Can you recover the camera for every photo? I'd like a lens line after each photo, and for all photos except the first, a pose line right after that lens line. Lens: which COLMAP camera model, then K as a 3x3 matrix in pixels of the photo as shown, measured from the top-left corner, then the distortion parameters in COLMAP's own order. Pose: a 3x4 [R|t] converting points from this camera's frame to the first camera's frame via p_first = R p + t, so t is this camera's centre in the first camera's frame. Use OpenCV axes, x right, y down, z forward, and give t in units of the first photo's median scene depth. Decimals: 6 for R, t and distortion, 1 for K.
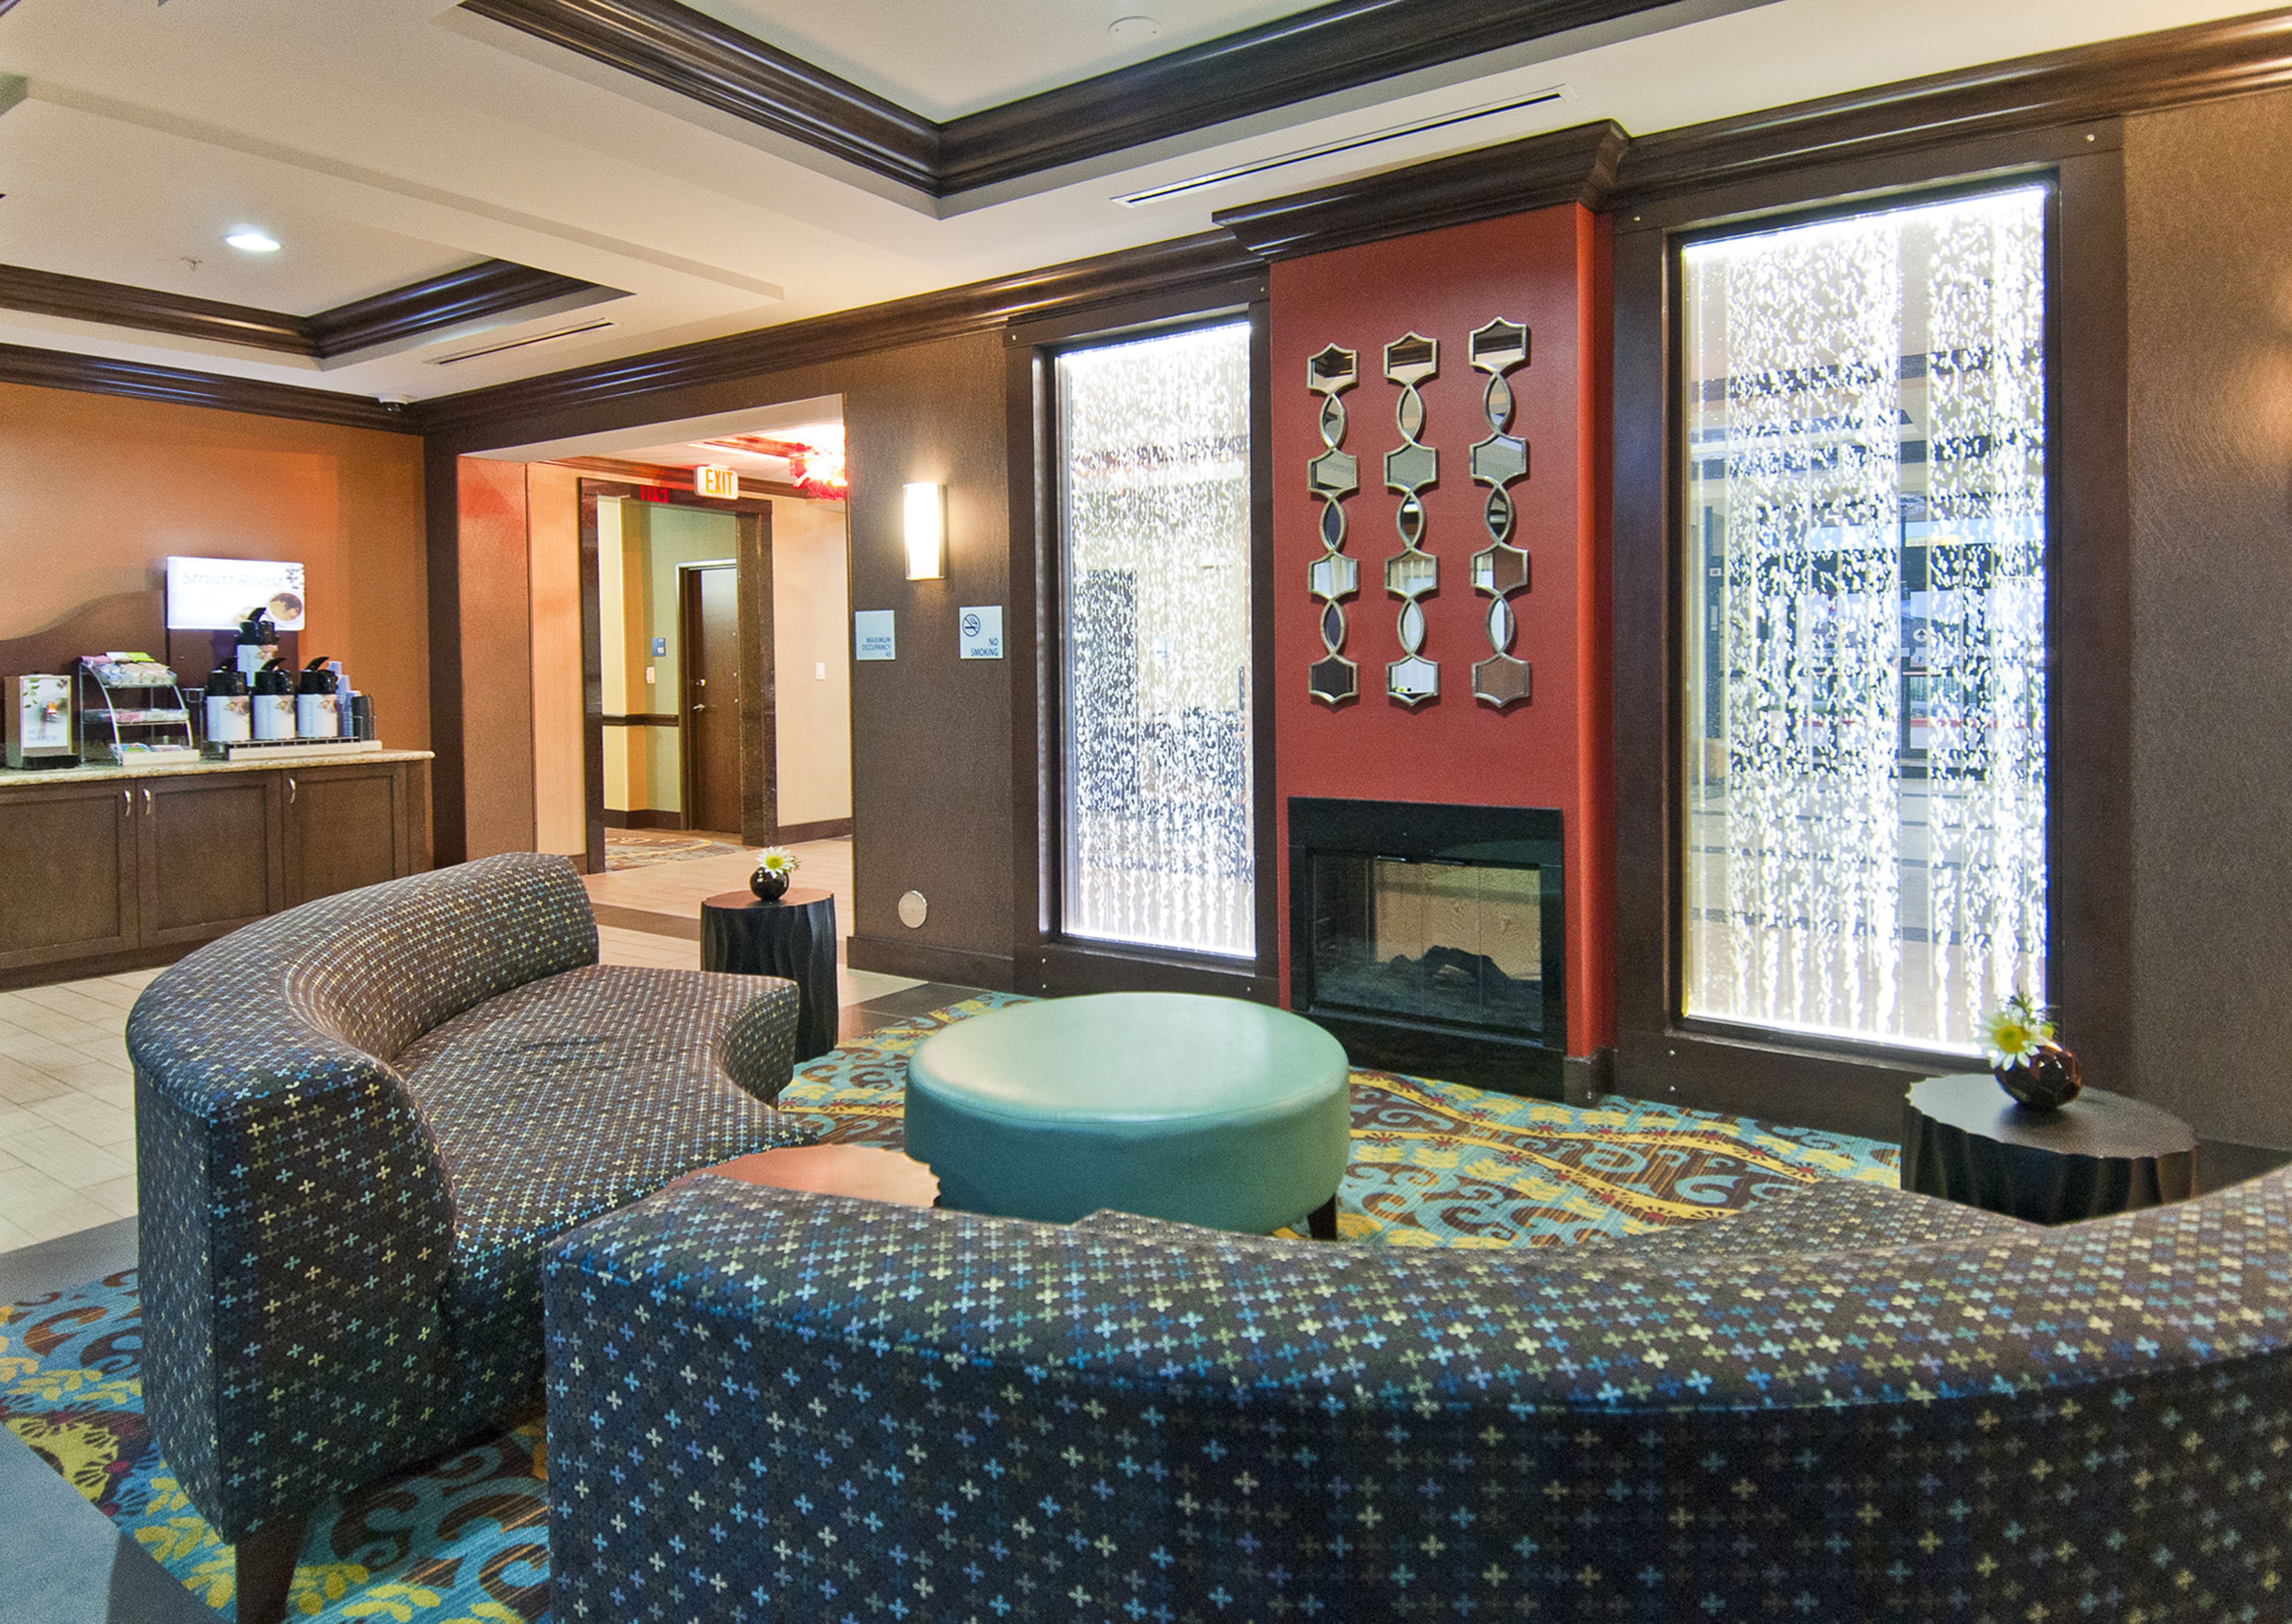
lens RADIAL K [[1280.9, 0, 1144.8], [0, 1280.9, 727.0], [0, 0, 1]] dist [0.003931, -0.000180]
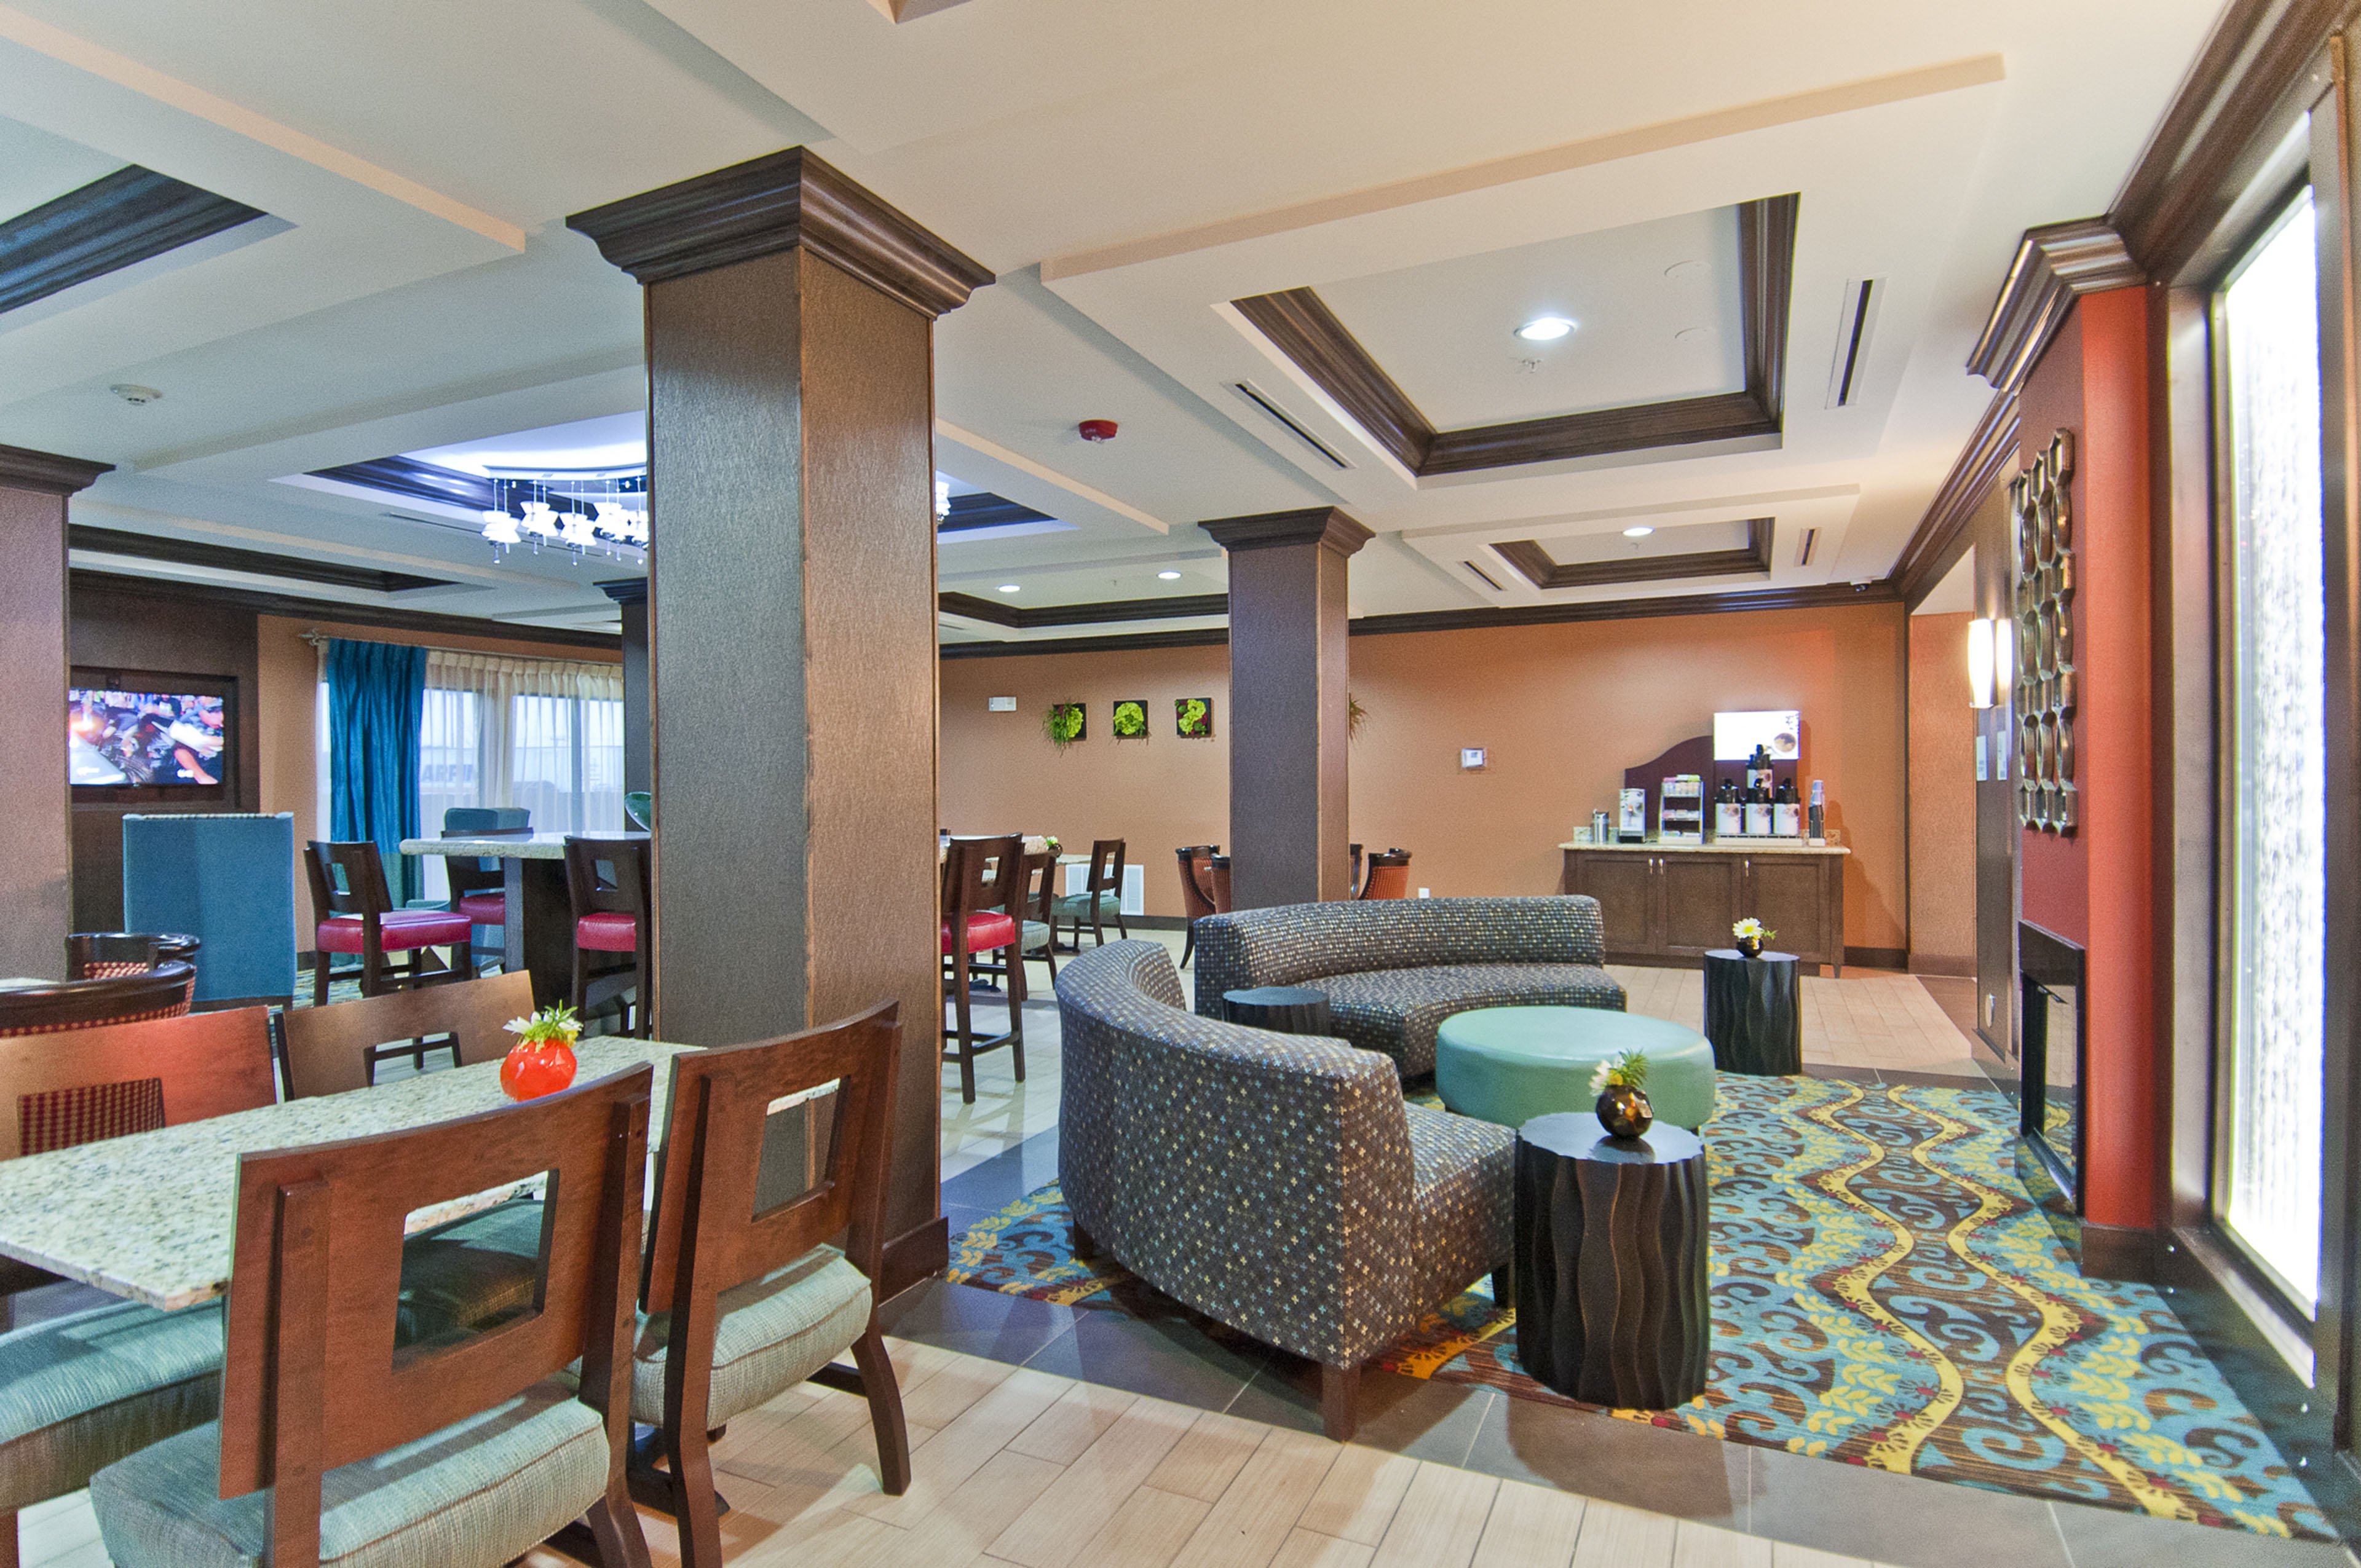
lens RADIAL K [[1241.8, 0, 1180.5], [0, 1241.8, 784.0], [0, 0, 1]] dist [0.001836, -0.001184]
pose [[0.178742, 0.008543, -0.983859, 0.649608], [-0.043533, 0.999052, 0.000766, -0.021184], [0.982932, 0.042694, 0.178944, 0.096454]]
